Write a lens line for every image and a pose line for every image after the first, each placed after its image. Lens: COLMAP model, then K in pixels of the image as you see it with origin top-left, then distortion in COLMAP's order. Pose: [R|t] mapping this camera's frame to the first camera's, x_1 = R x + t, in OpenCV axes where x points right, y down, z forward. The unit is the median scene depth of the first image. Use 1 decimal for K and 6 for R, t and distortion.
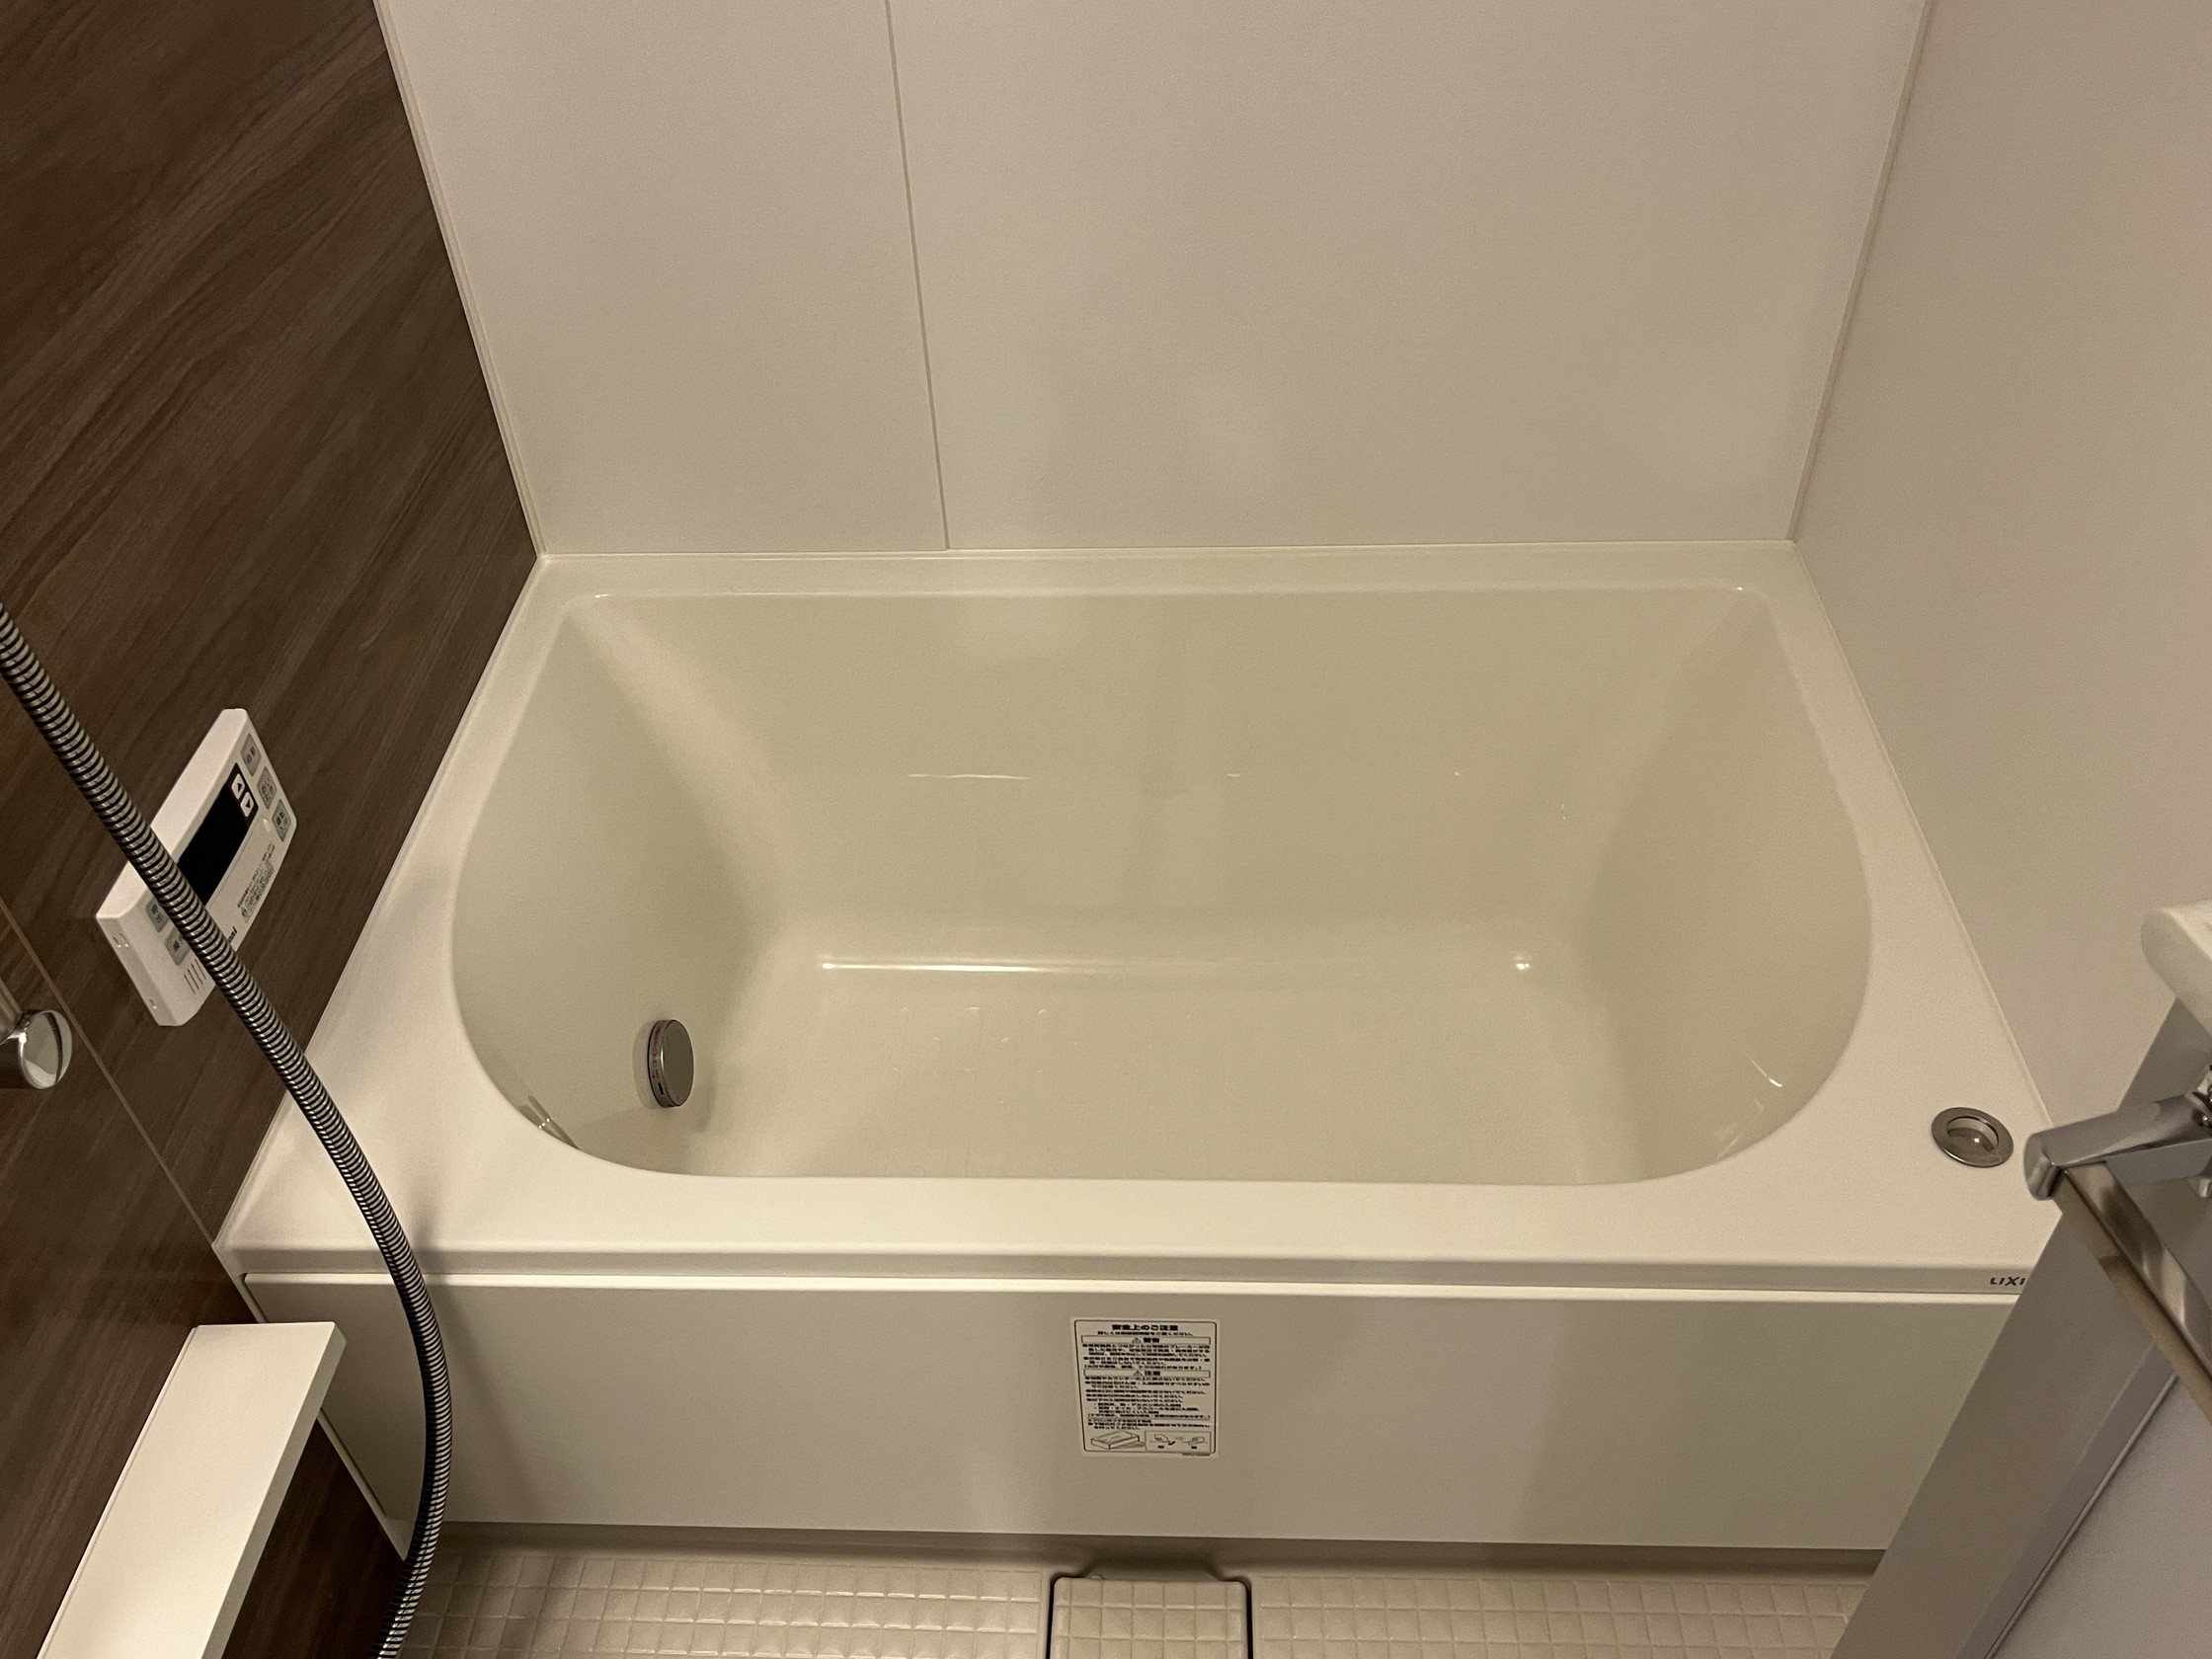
lens RADIAL K [[1834.9, 0, 1123.6], [0, 1834.9, 823.3], [0, 0, 1]] dist [0.030385, -0.014731]
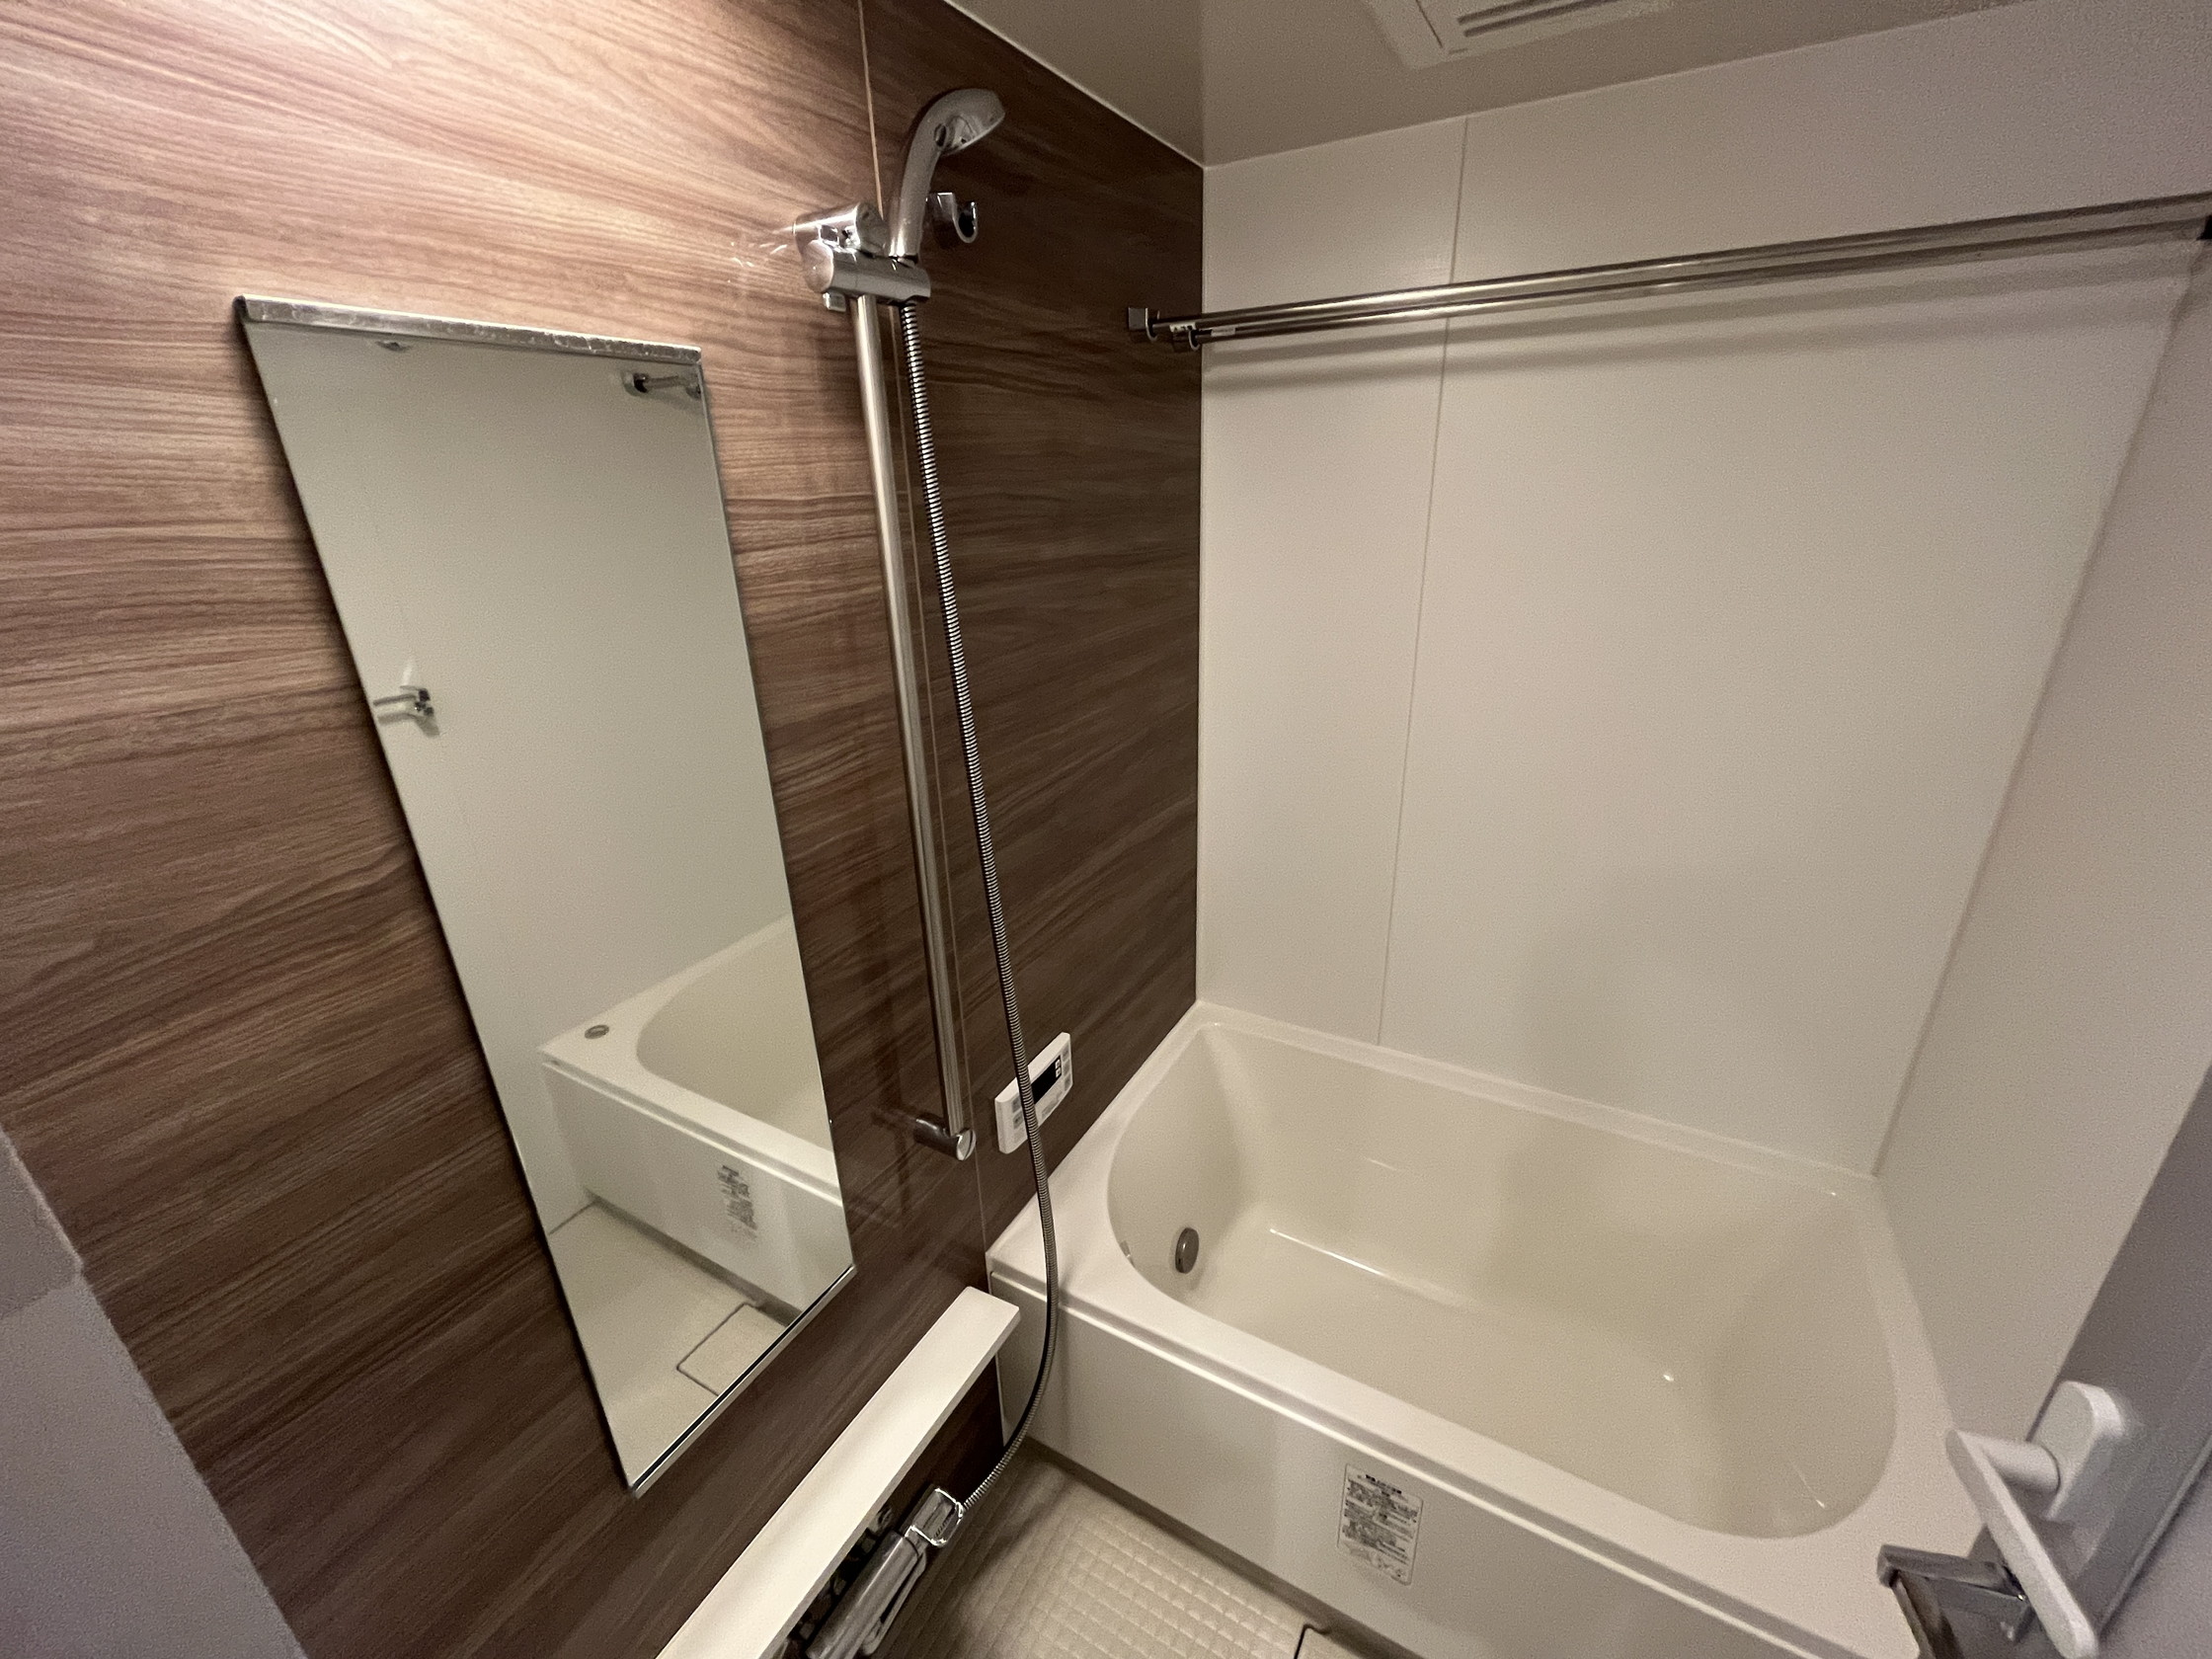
lens RADIAL K [[901.2, 0, 1112.9], [0, 901.2, 835.3], [0, 0, 1]] dist [-0.000405, 0.000132]
pose [[0.890751, 0.169082, -0.421870, 0.040475], [-0.304532, 0.911077, -0.277846, 0.013062], [0.337377, 0.375964, 0.863034, -0.122078]]
